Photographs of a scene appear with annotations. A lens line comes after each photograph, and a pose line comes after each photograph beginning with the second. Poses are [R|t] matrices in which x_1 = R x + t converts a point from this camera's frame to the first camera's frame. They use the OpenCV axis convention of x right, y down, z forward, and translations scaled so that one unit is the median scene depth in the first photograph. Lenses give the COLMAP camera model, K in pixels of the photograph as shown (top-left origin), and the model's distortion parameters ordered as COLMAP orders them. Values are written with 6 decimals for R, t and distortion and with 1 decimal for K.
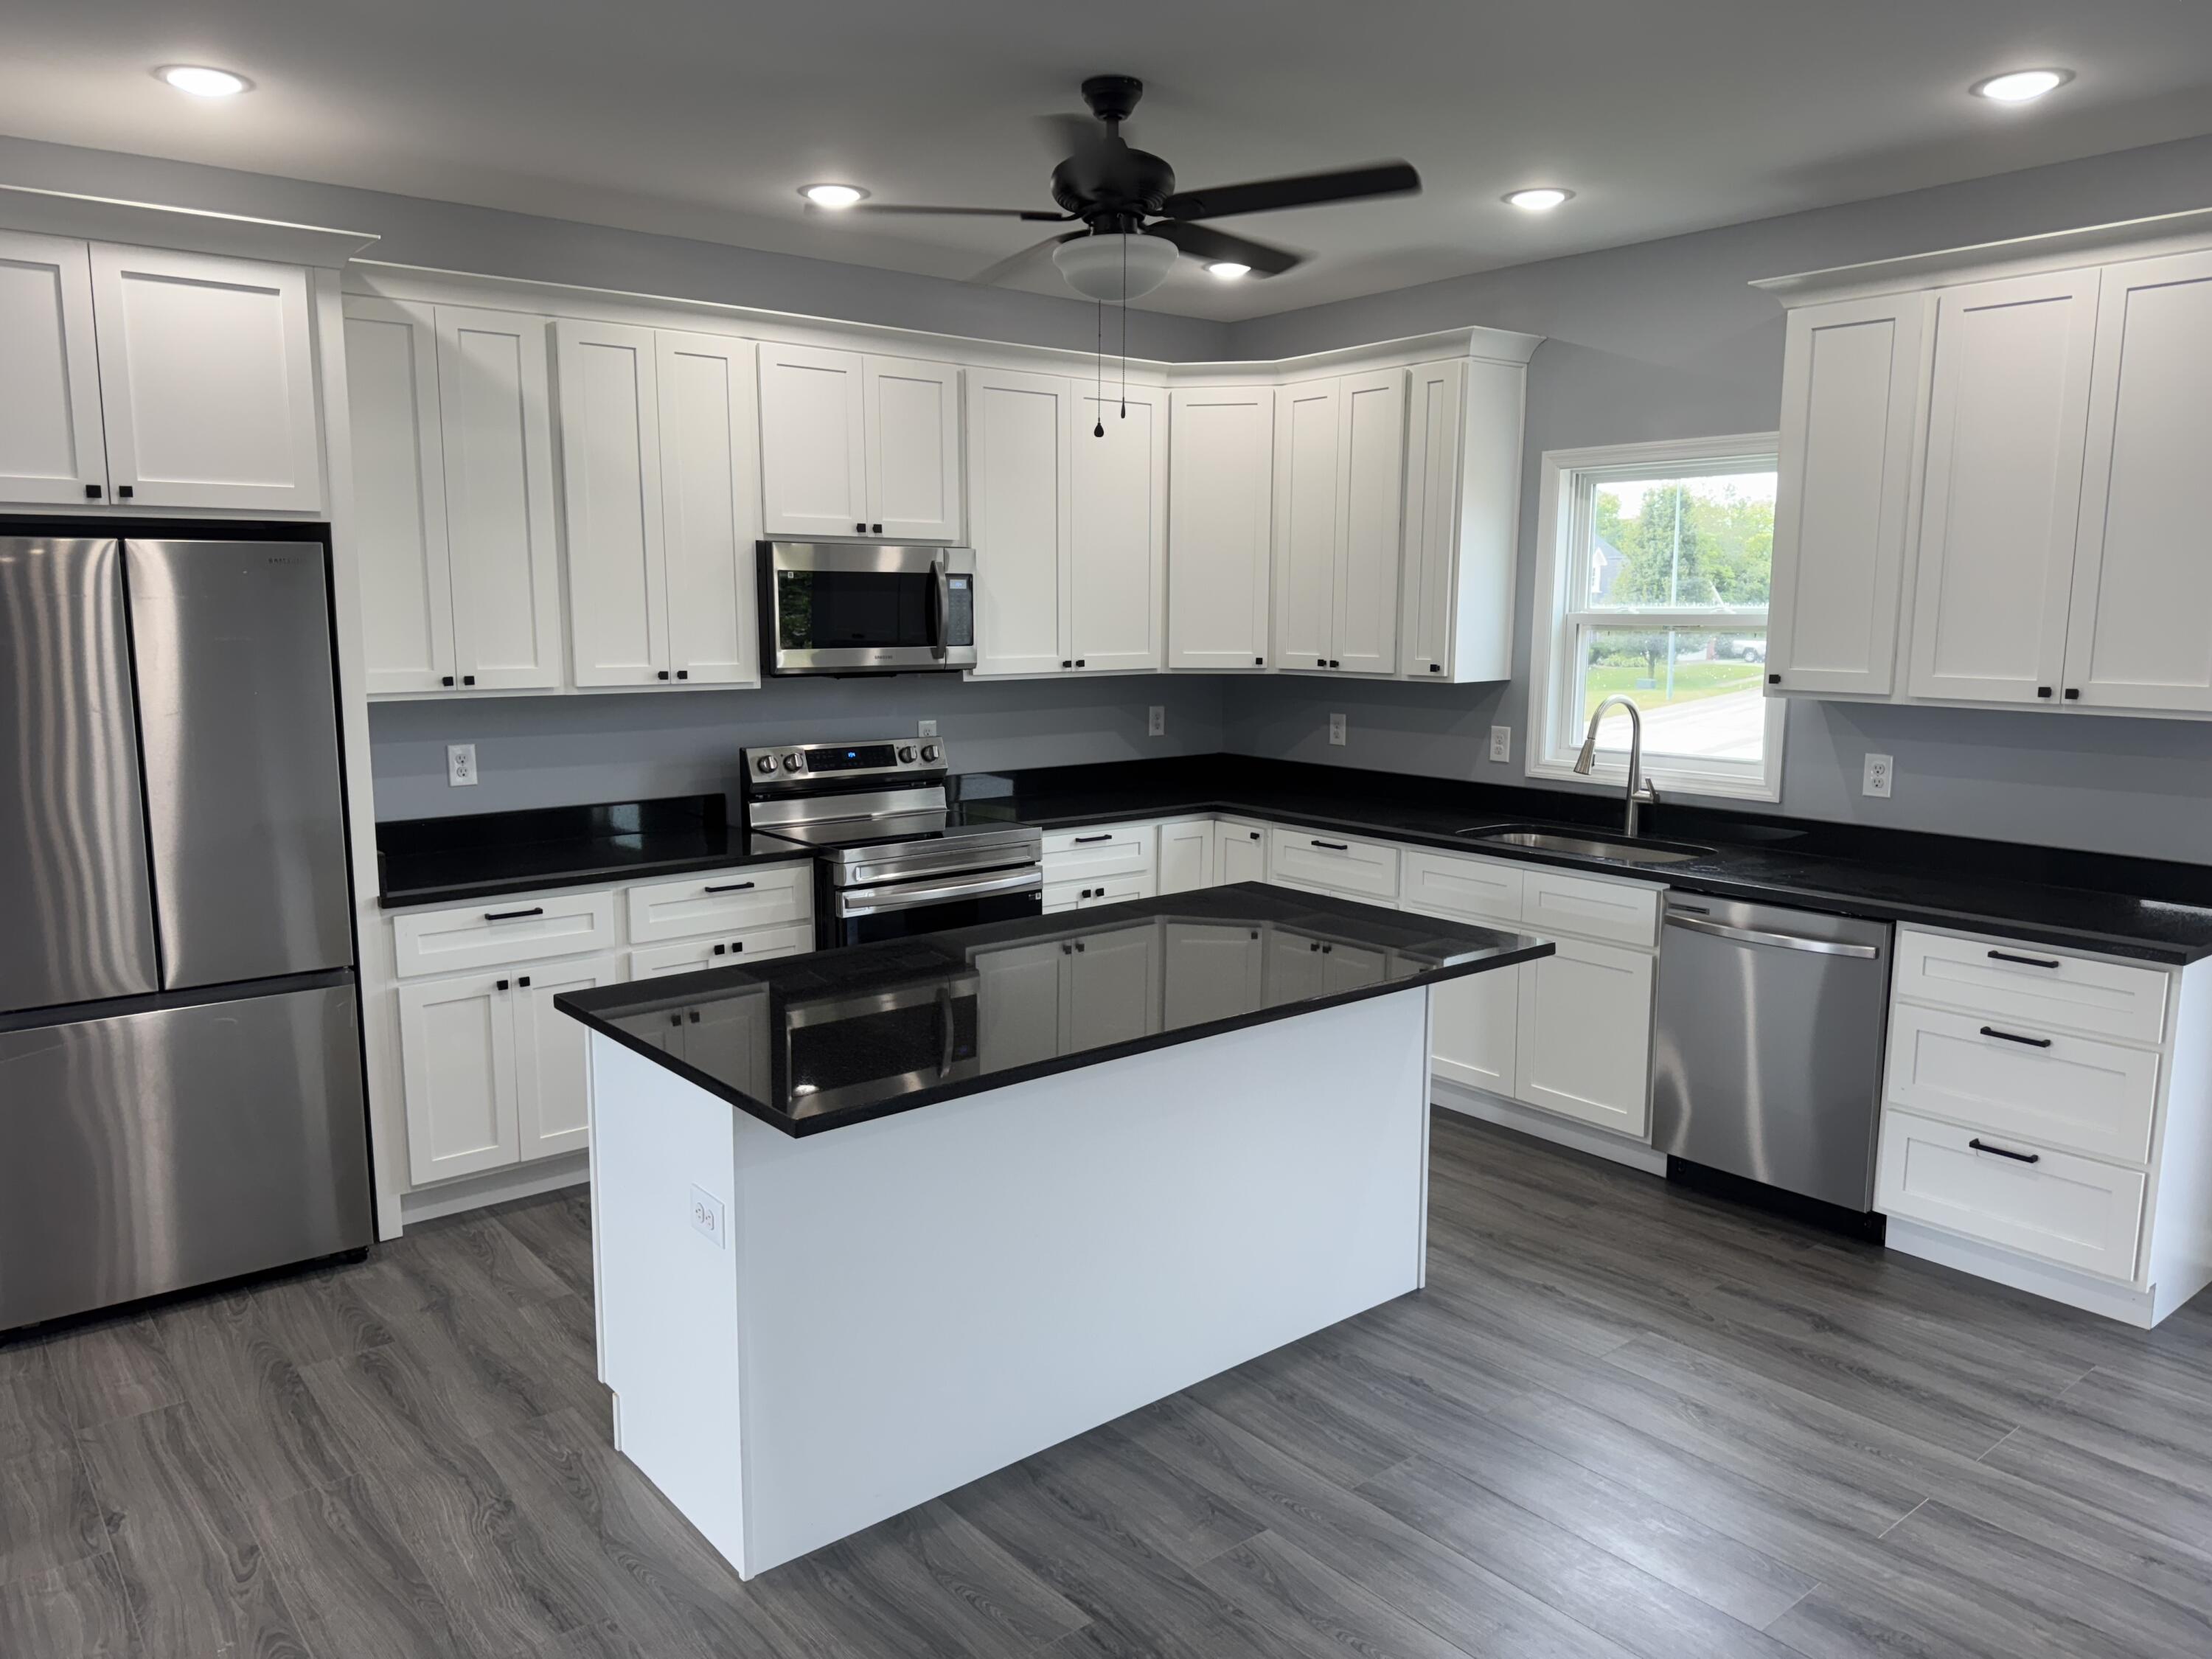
lens RADIAL K [[1556.2, 0, 1096.8], [0, 1556.2, 818.1], [0, 0, 1]] dist [0.149676, -0.269011]
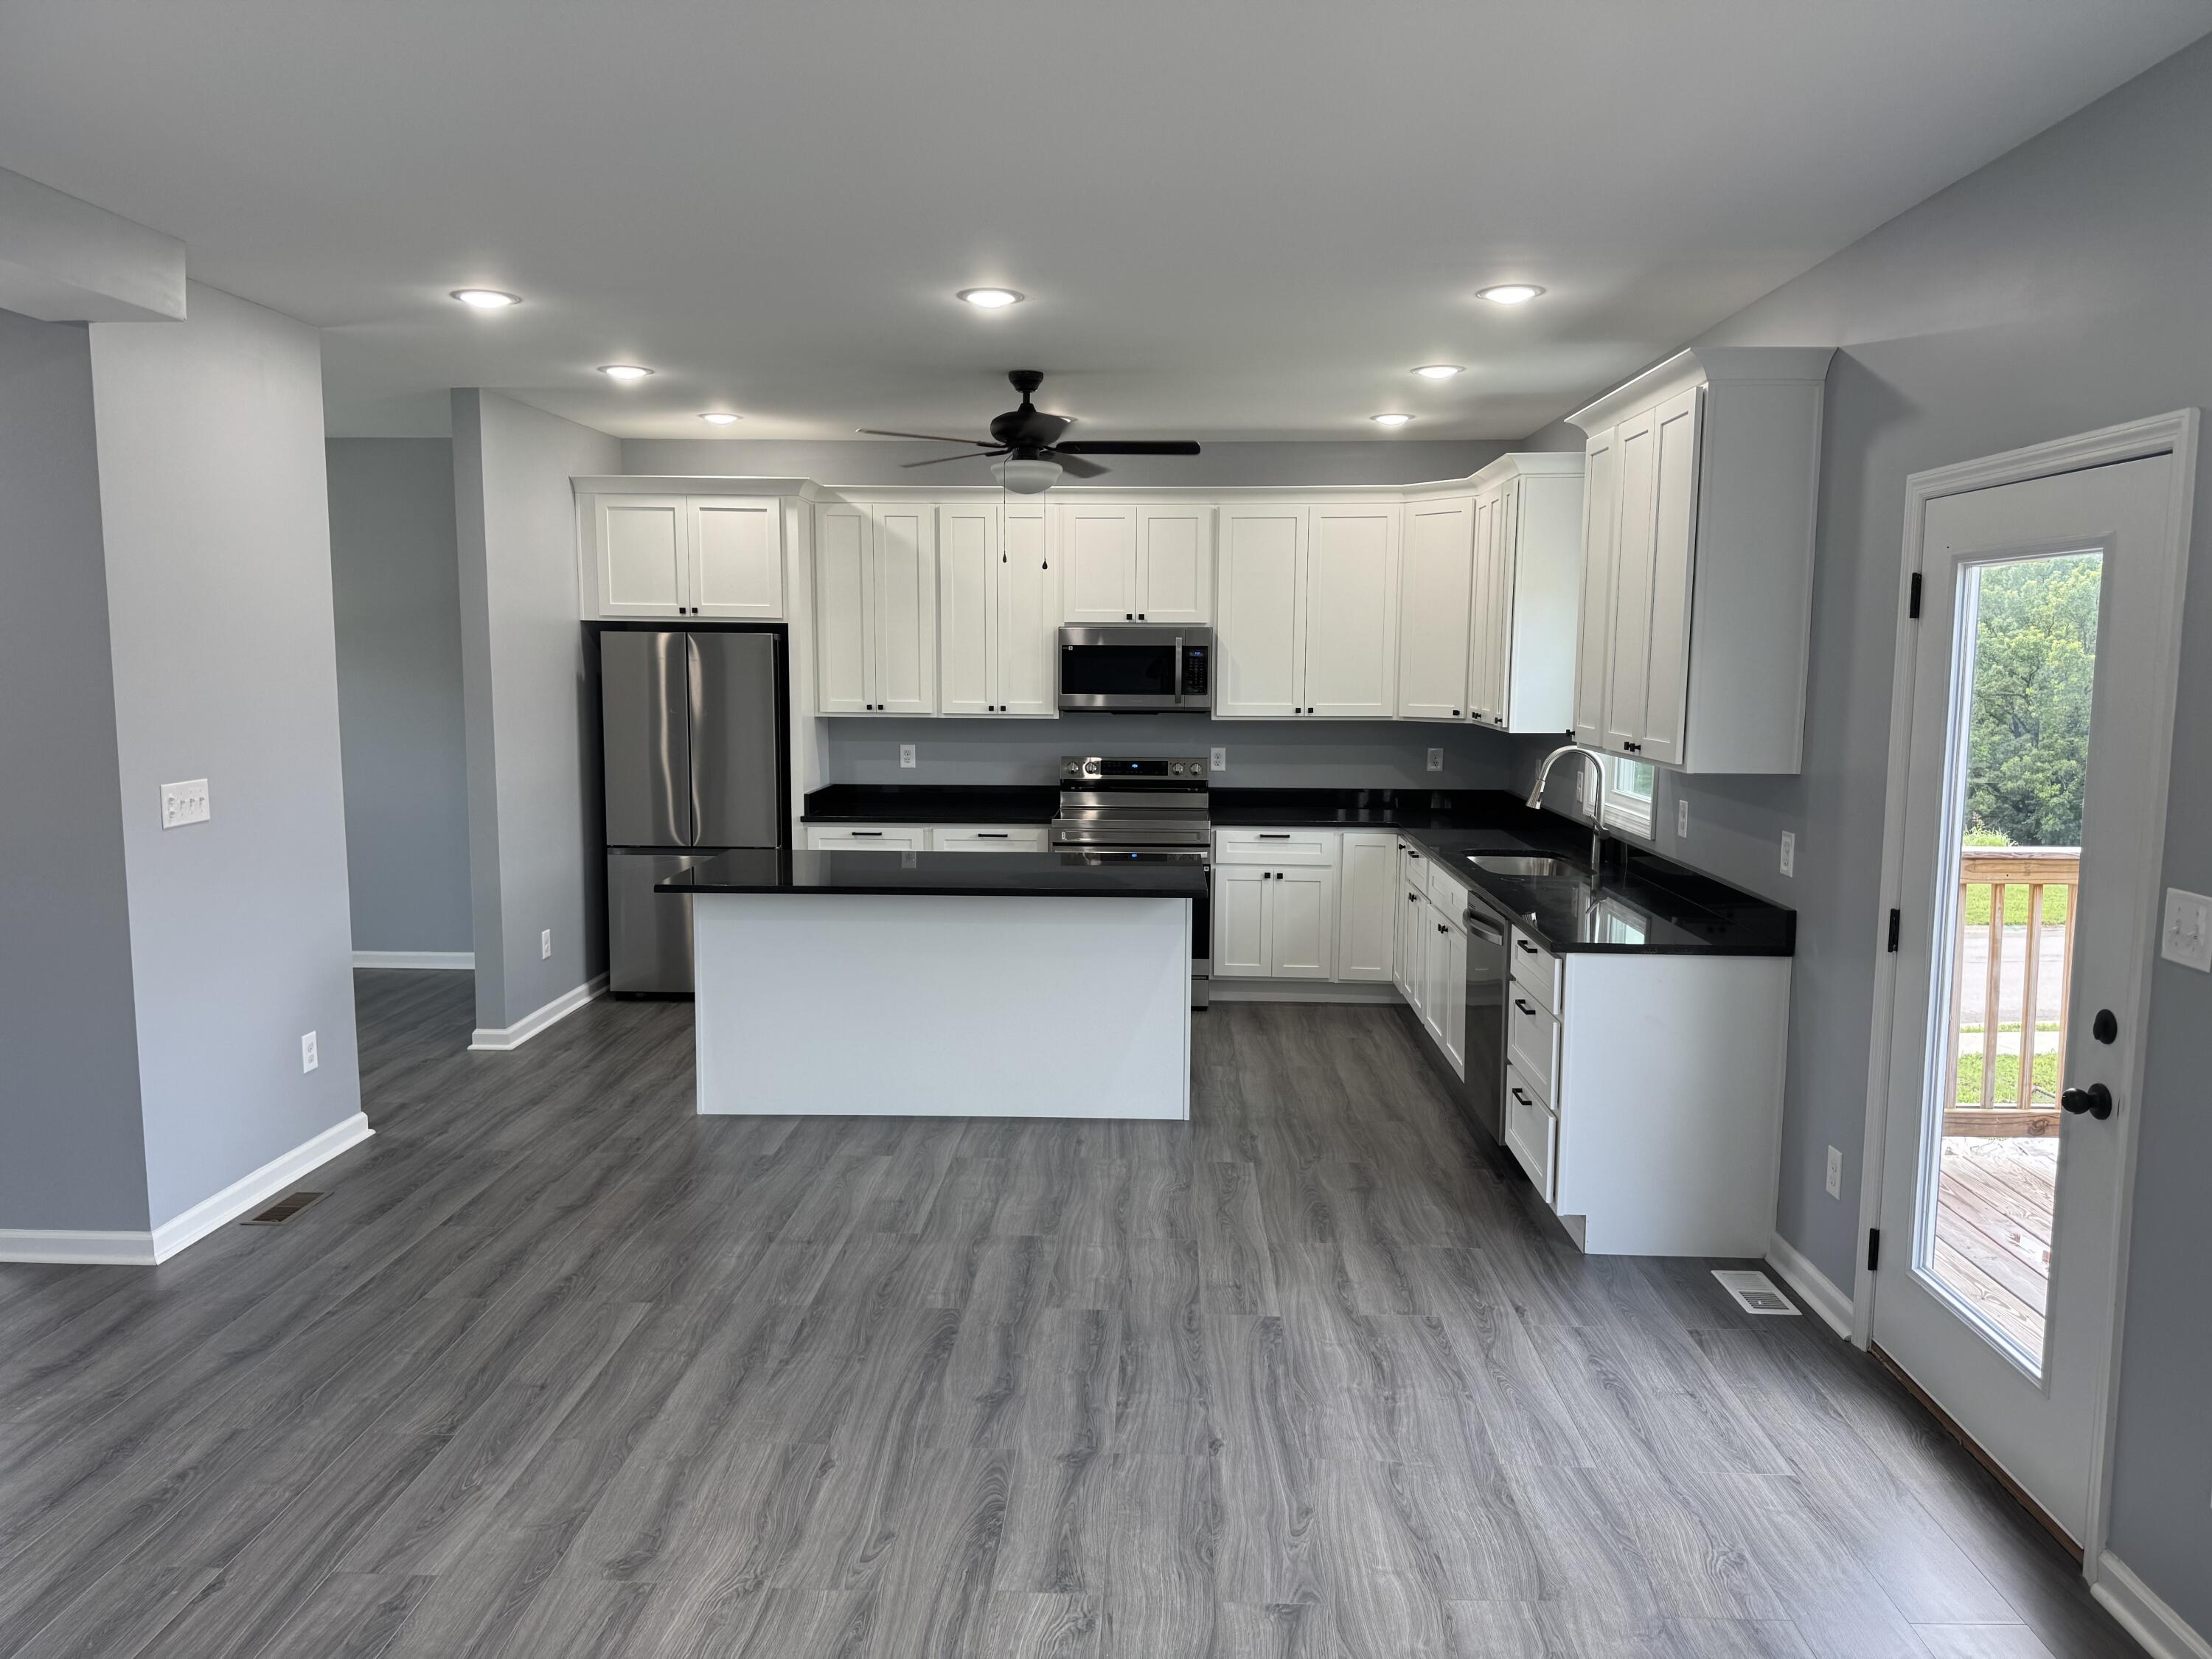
lens RADIAL K [[1556.2, 0, 1096.8], [0, 1556.2, 818.1], [0, 0, 1]] dist [0.149676, -0.269011]
pose [[0.749856, 0.073546, -0.657500, 0.921107], [-0.096684, 0.995315, 0.001068, 0.012981], [0.654498, 0.062769, 0.753453, -0.170385]]
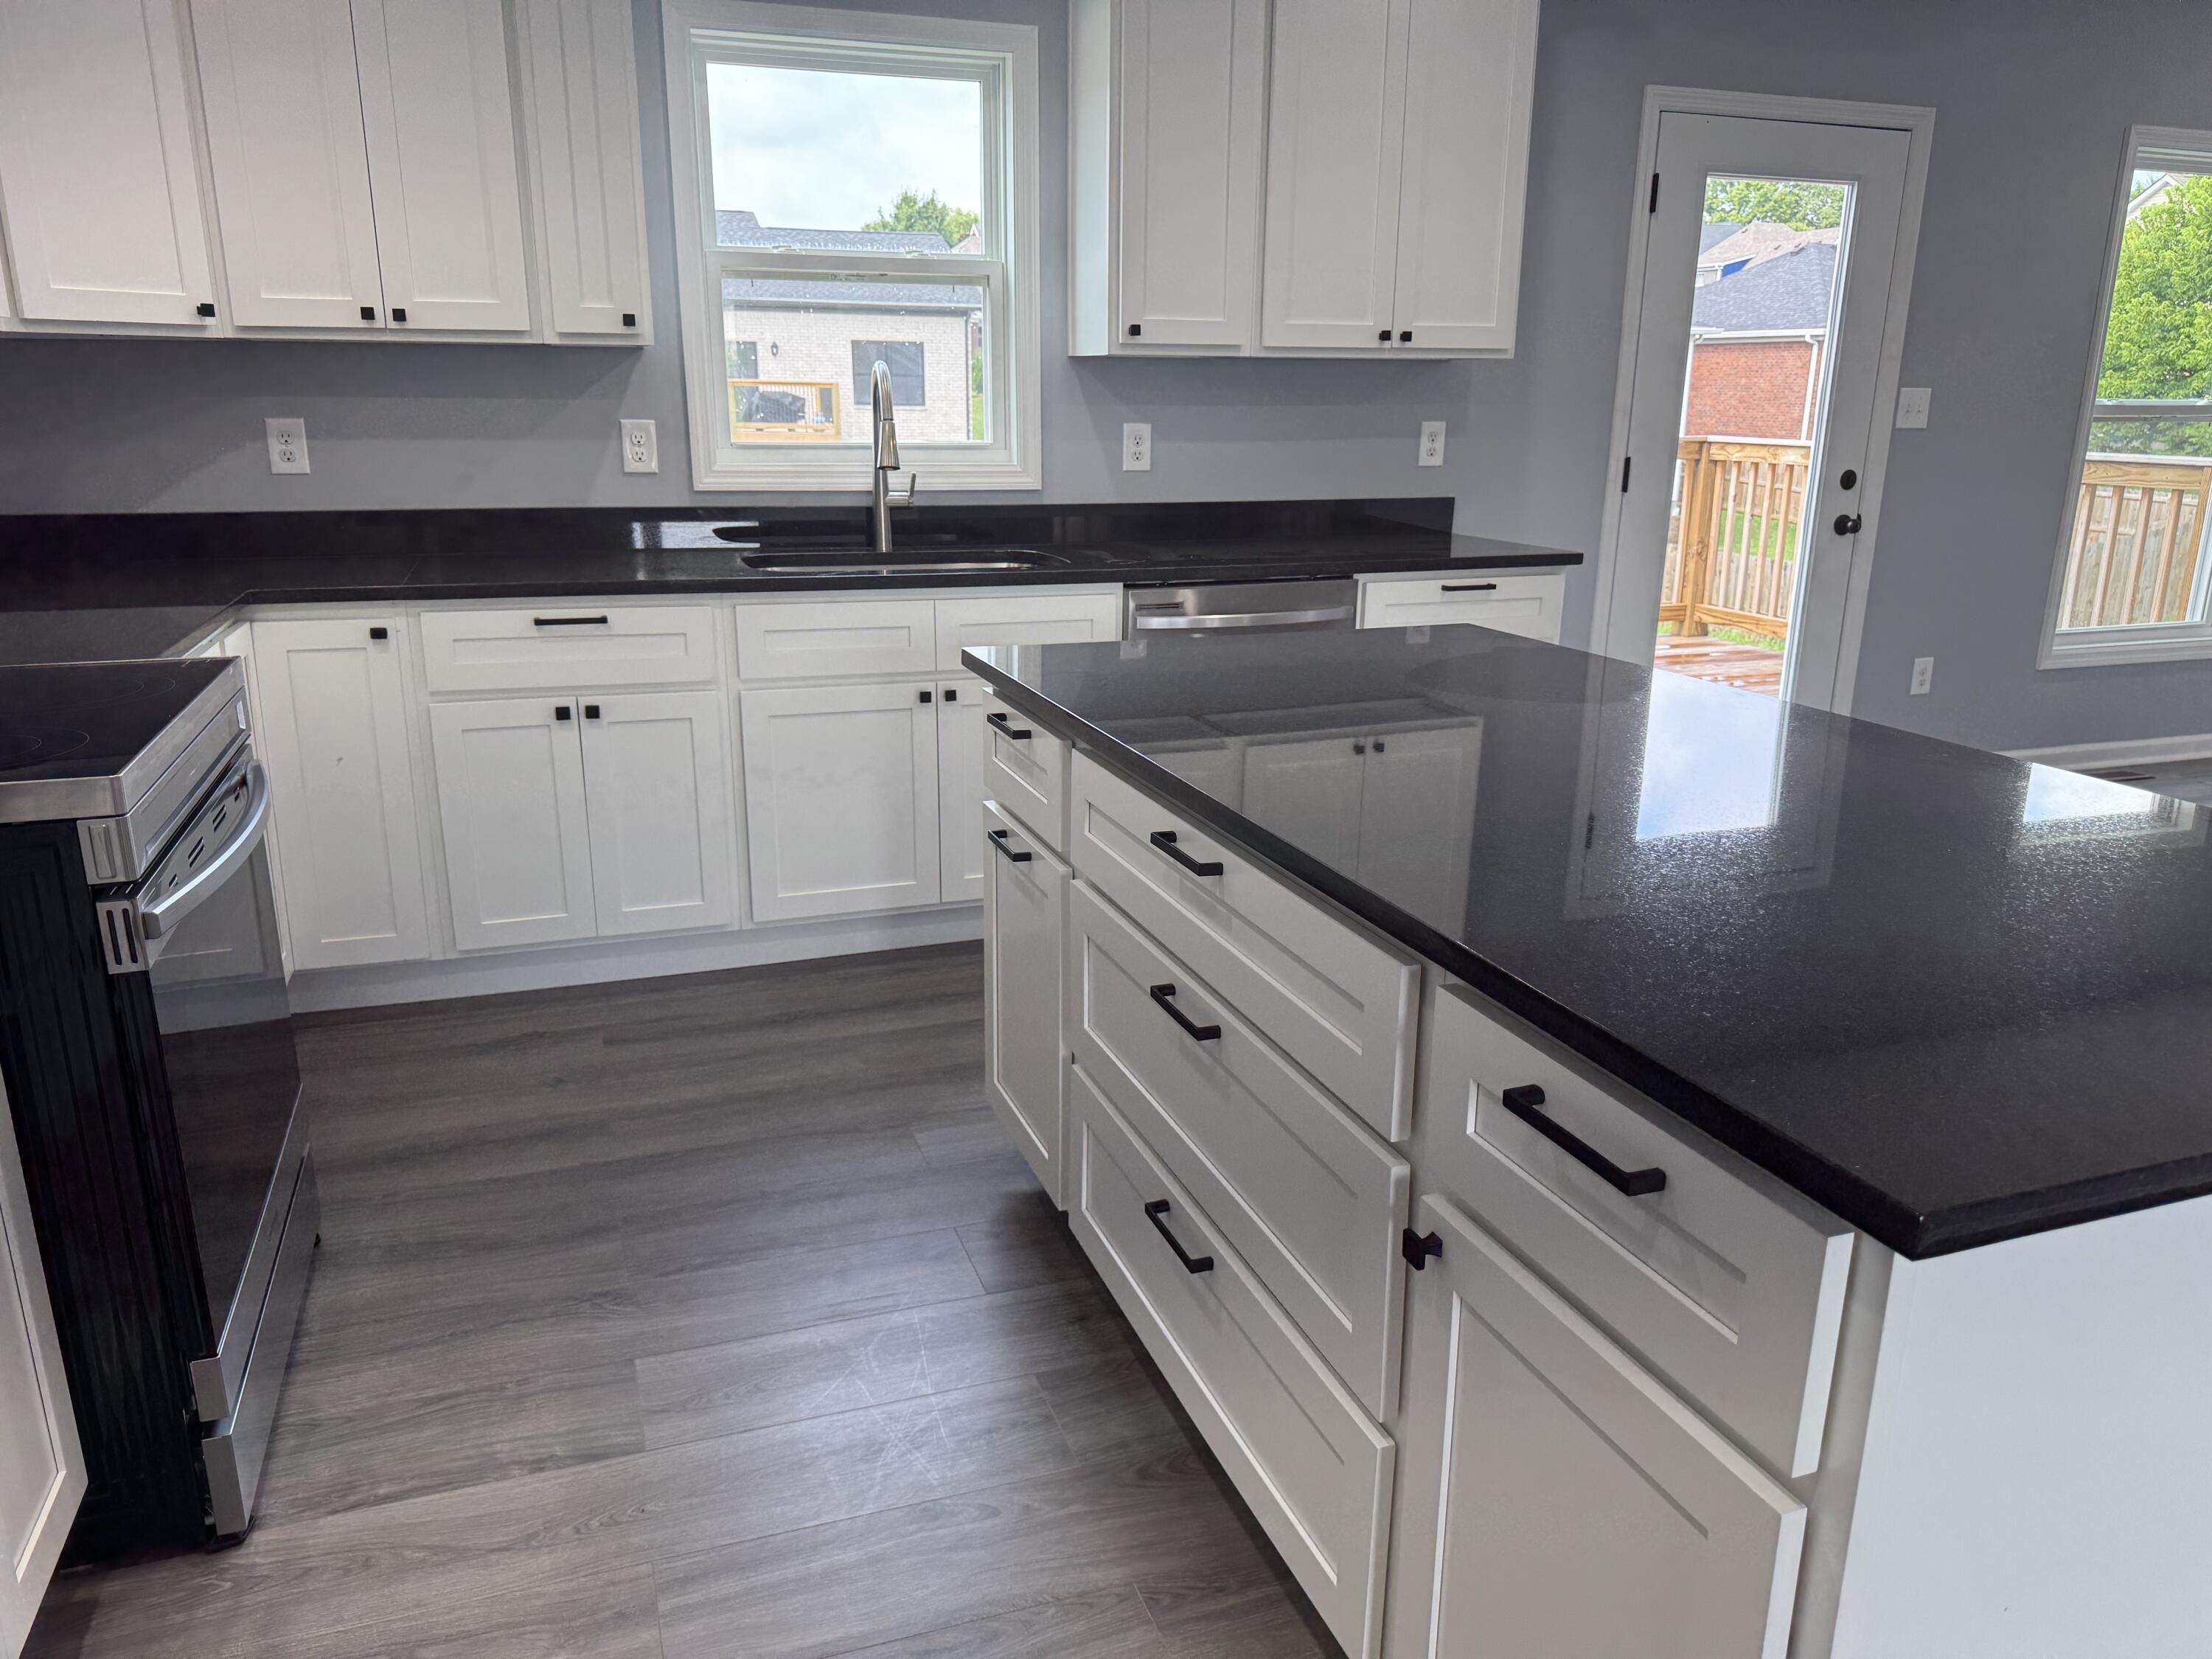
lens RADIAL K [[1556.2, 0, 1096.8], [0, 1556.2, 818.1], [0, 0, 1]] dist [0.149676, -0.269011]
pose [[0.329197, -0.242502, 0.912591, -0.403145], [0.127384, 0.969031, 0.211548, -0.013103], [-0.935630, 0.046608, 0.349893, 0.687843]]
